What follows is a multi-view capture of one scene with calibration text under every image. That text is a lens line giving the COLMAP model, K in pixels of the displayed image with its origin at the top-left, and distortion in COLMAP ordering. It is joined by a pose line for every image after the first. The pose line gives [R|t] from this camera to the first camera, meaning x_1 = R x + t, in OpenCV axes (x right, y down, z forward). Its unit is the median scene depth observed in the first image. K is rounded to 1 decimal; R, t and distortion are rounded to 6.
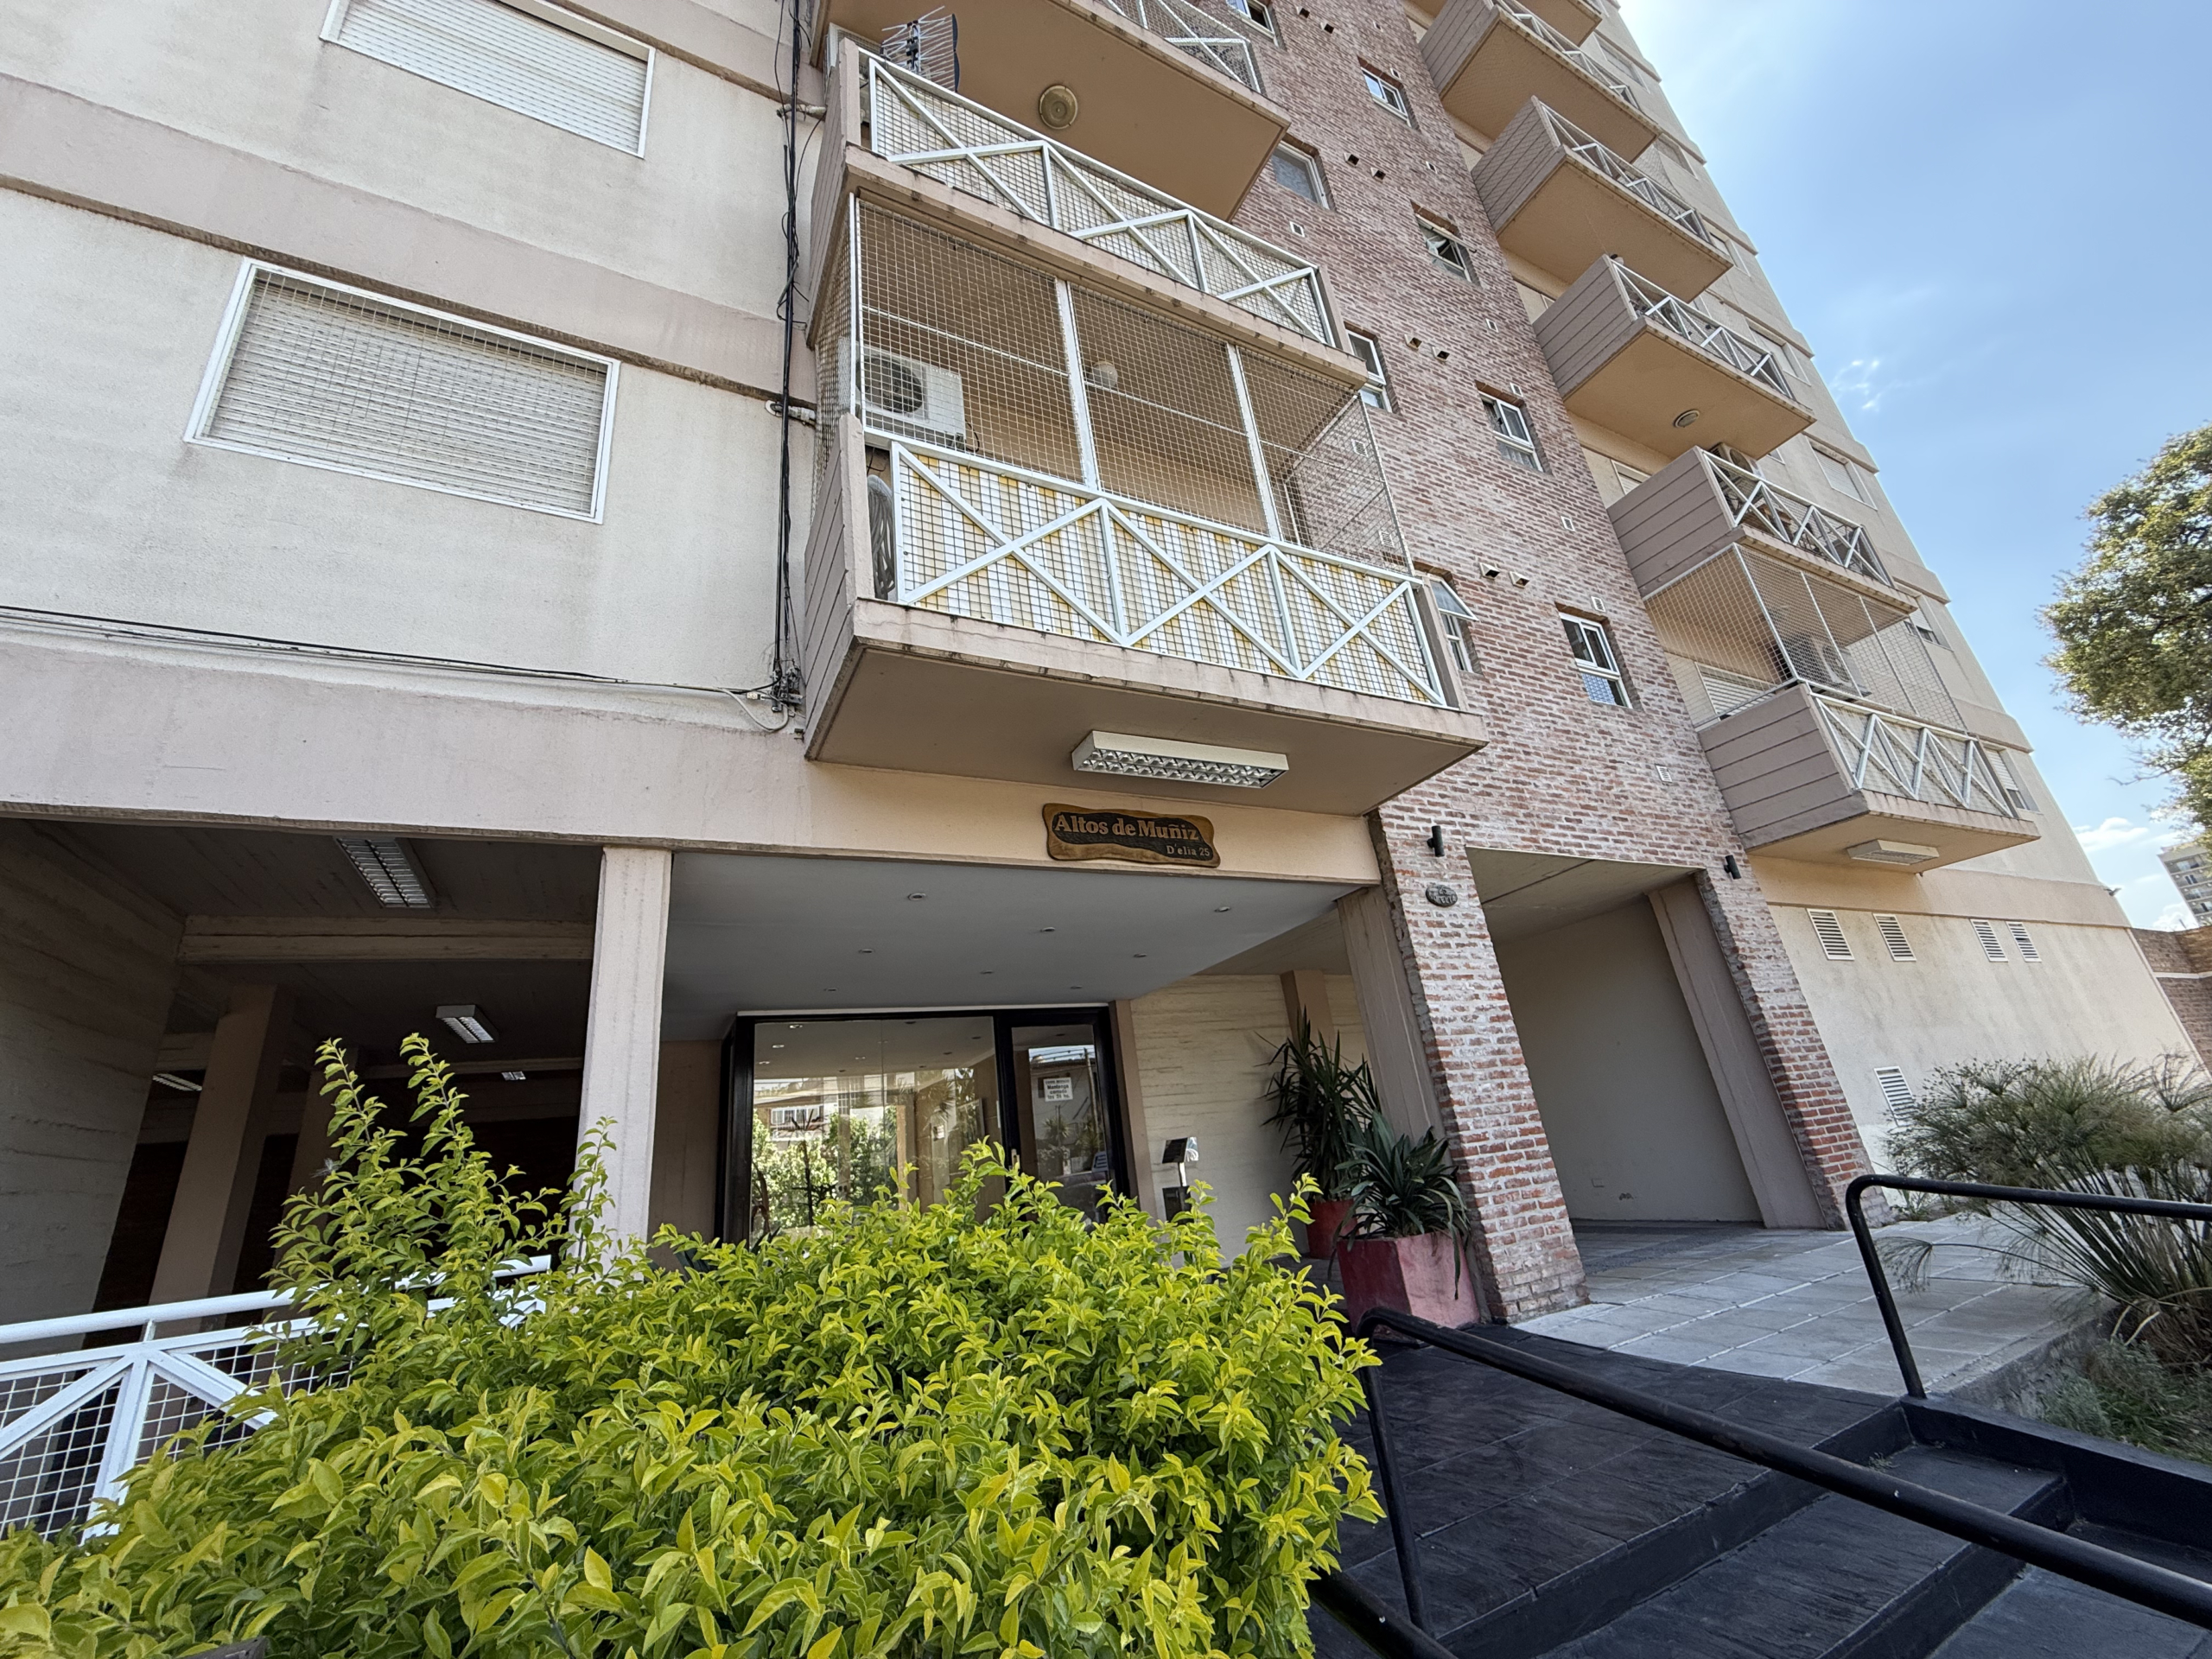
lens RADIAL K [[880.7, 0, 1106.0], [0, 880.7, 829.5], [0, 0, 1]] dist [-0.012905, 0.000031]
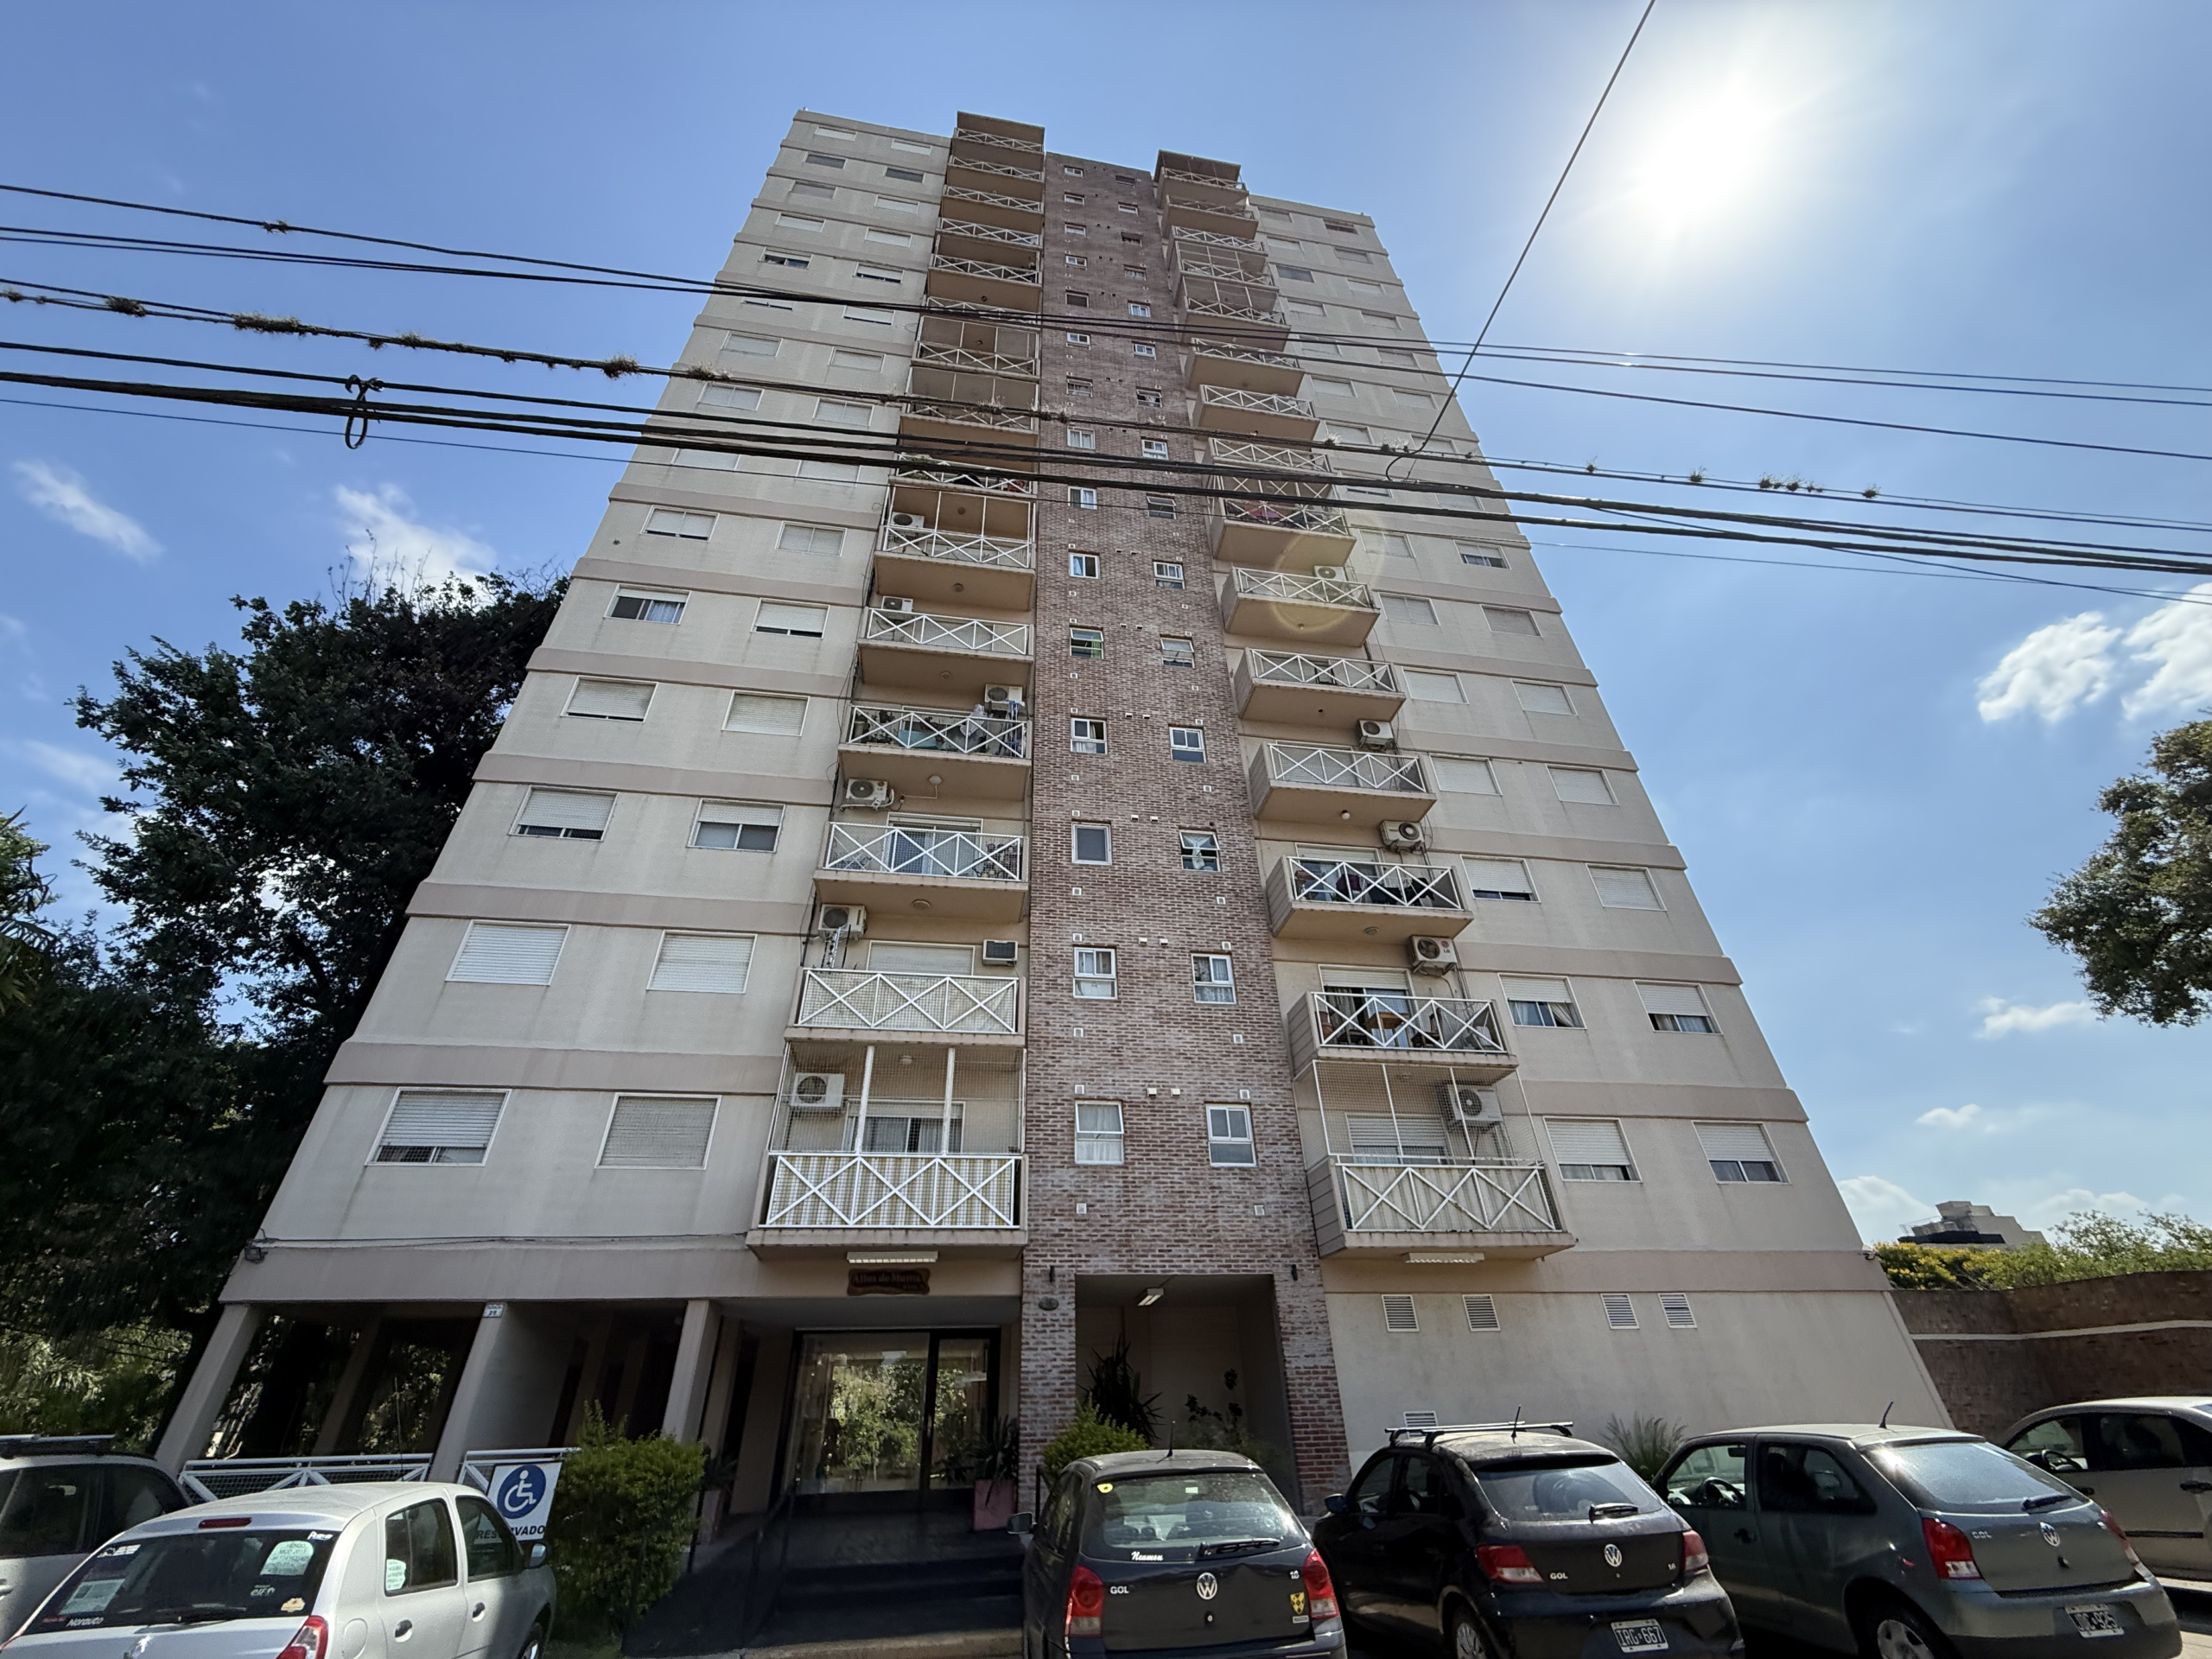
lens RADIAL K [[874.3, 0, 1106.0], [0, 874.3, 829.5], [0, 0, 1]] dist [-0.002129, -0.000078]
pose [[0.947201, -0.102425, -0.303841, 1.277933], [0.034944, 0.974937, -0.219719, -0.576408], [0.318731, 0.197500, 0.927041, -1.144253]]
